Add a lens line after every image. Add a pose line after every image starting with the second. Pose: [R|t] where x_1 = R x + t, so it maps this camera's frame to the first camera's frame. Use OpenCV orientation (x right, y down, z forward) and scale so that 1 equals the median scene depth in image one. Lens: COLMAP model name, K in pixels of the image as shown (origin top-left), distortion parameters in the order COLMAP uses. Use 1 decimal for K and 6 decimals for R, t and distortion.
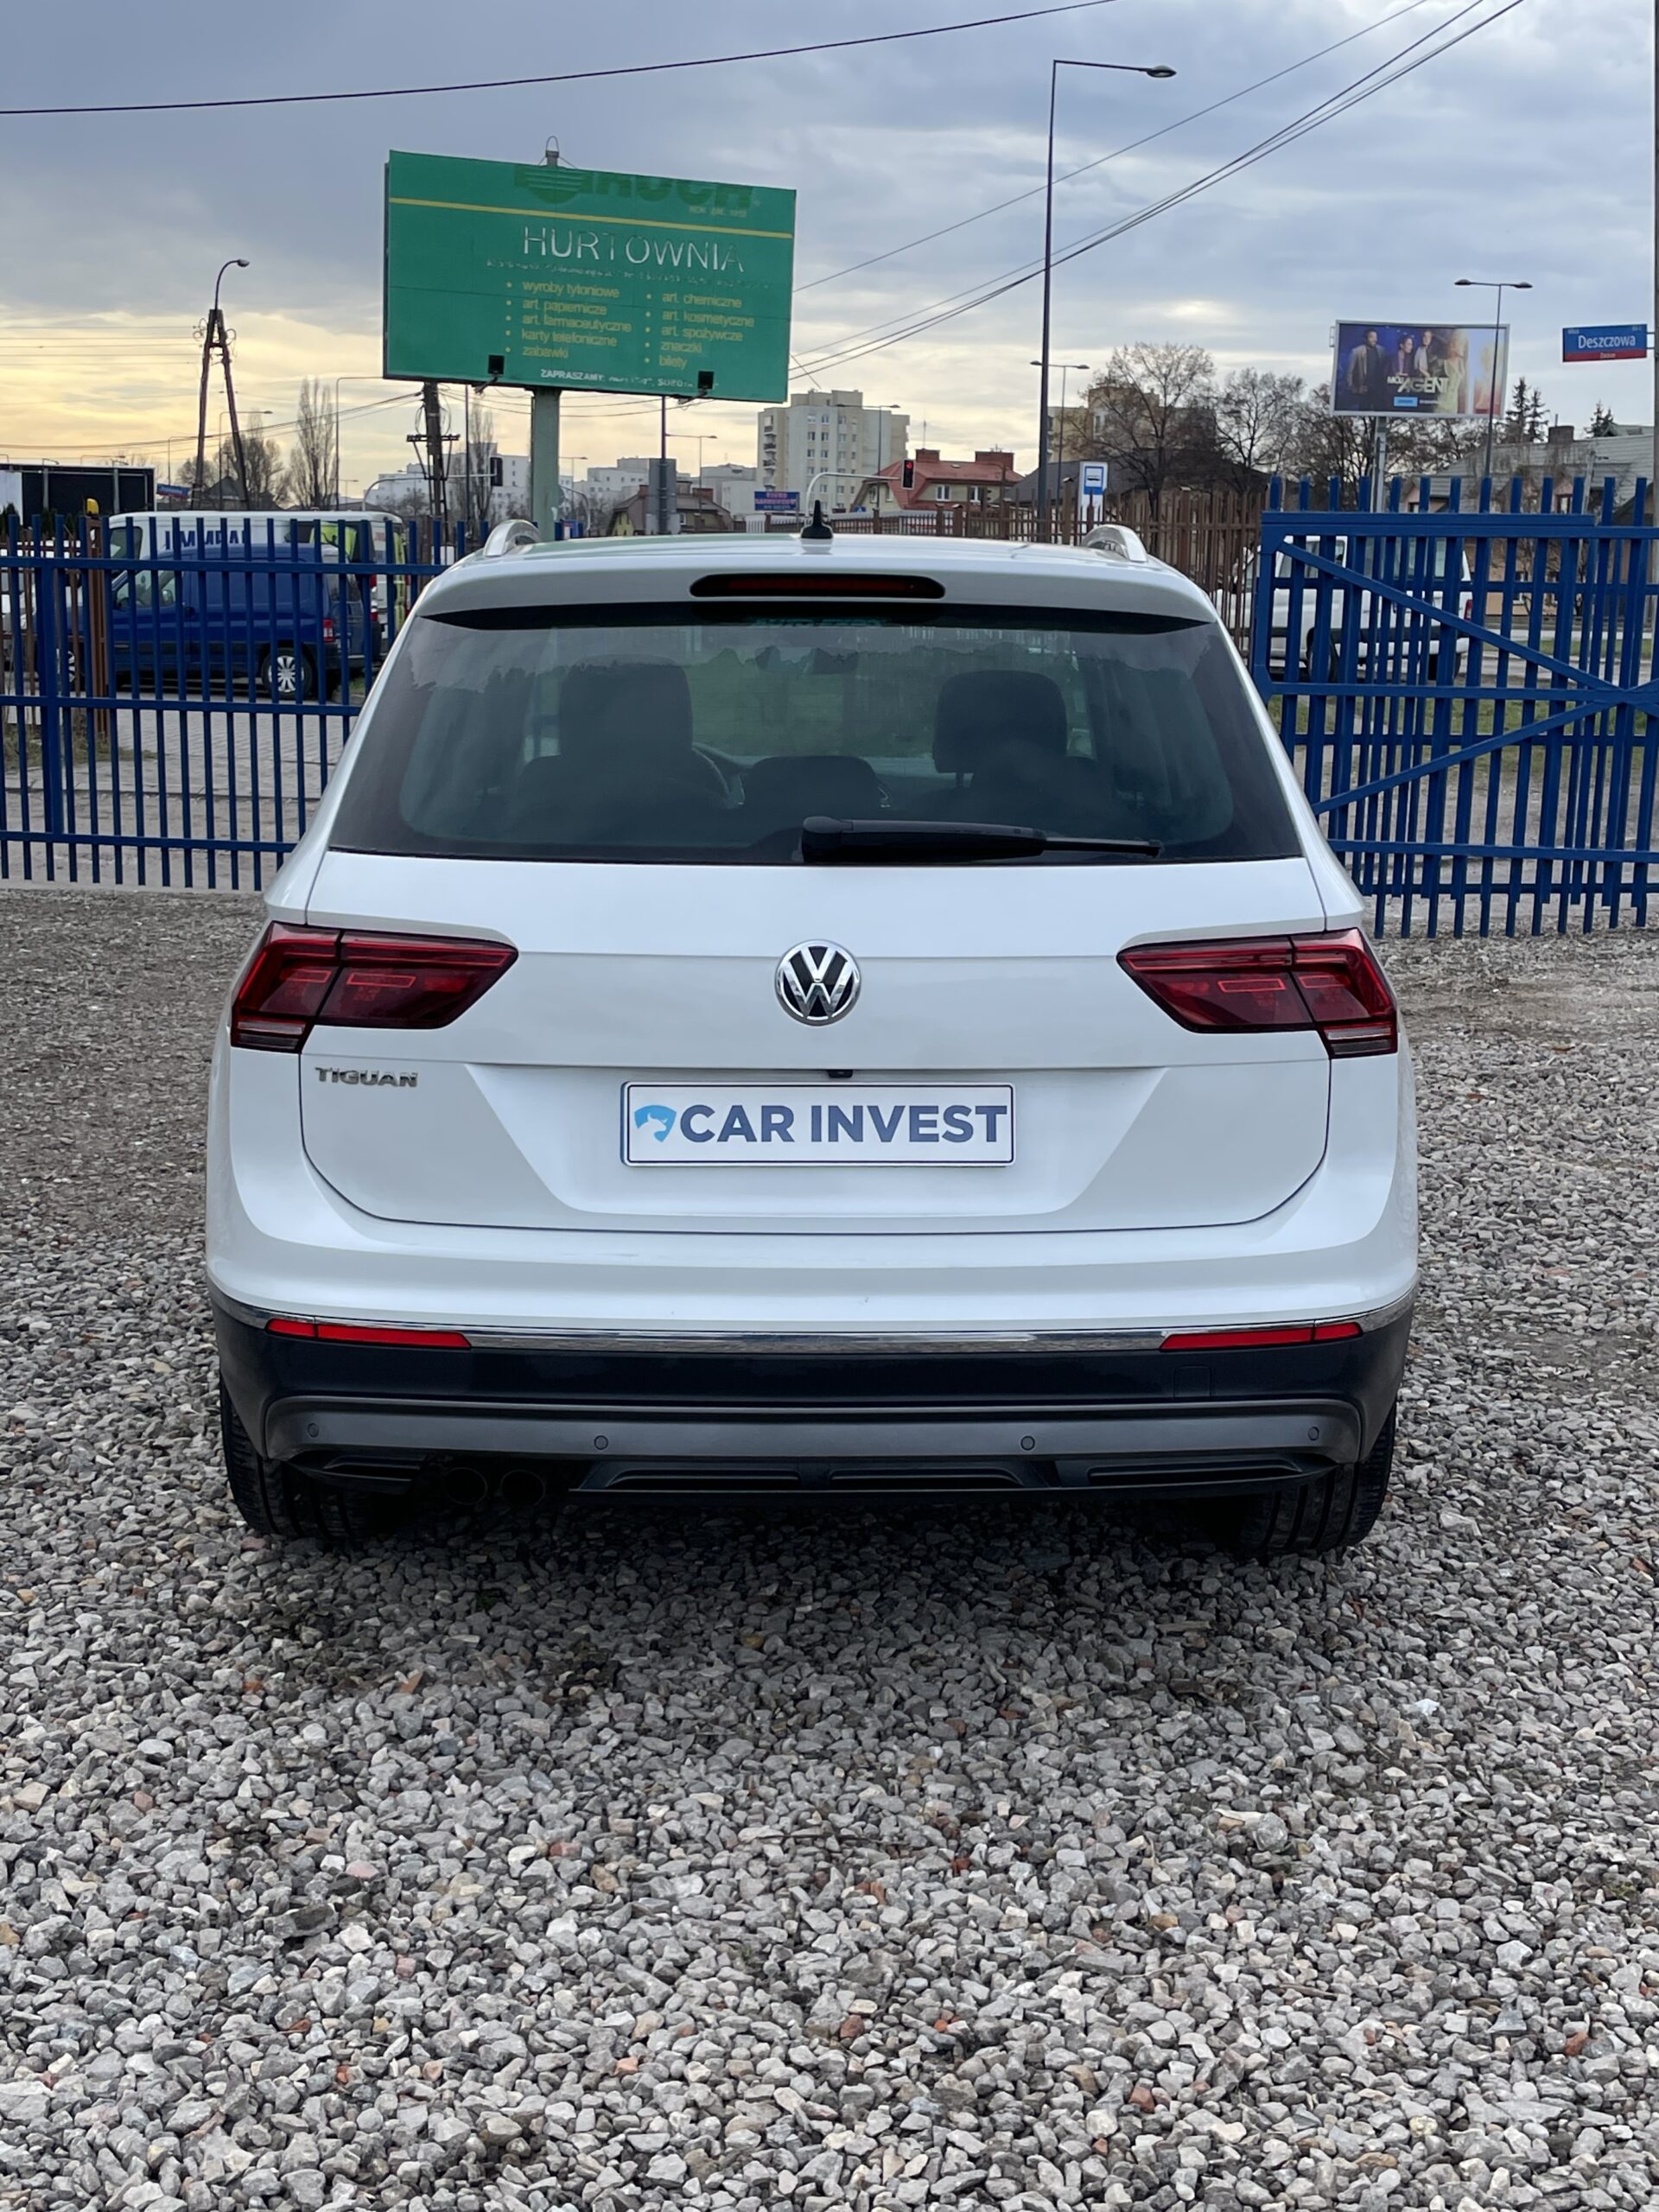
lens RADIAL K [[2644.5, 0, 833.6], [0, 2644.5, 1096.1], [0, 0, 1]] dist [0.066556, 0.000000]
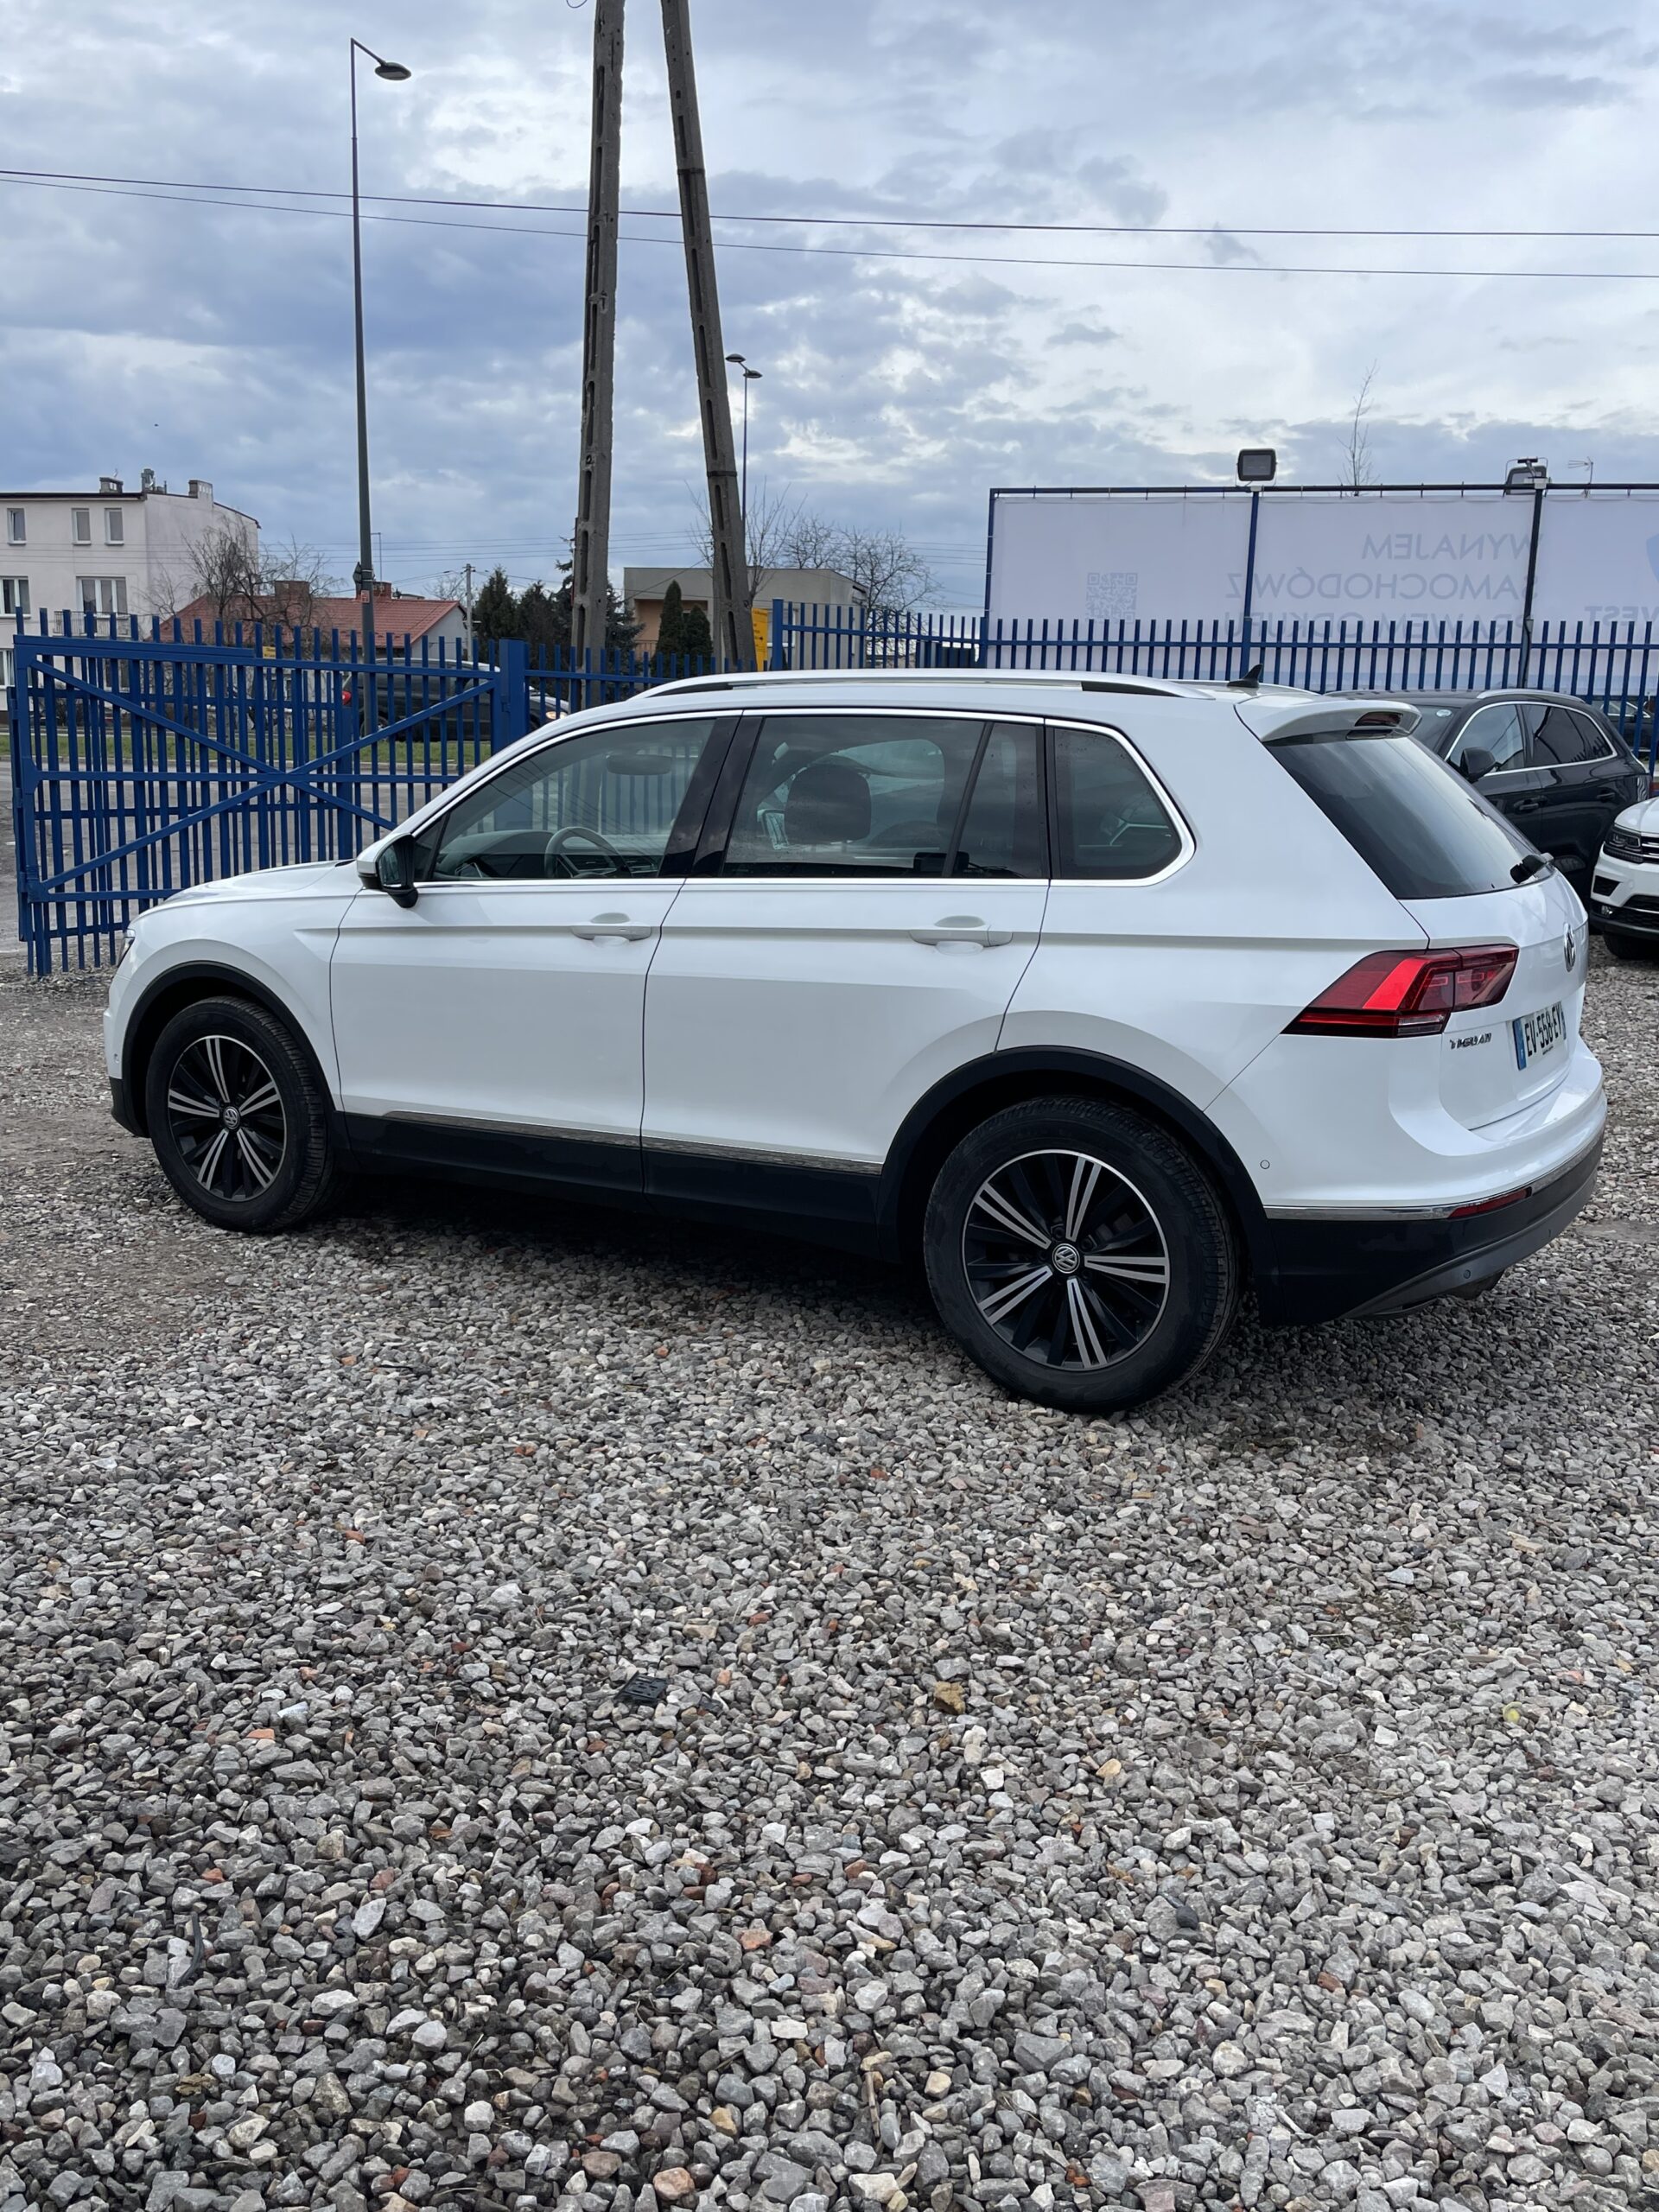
lens RADIAL K [[1807.1, 0, 845.3], [0, 1807.1, 1094.8], [0, 0, 1]] dist [0.040358, -0.006286]
pose [[0.541534, -0.170020, 0.823307, -1.253234], [0.145615, 0.983503, 0.107324, -0.143294], [-0.827972, 0.061766, 0.557357, 0.711309]]
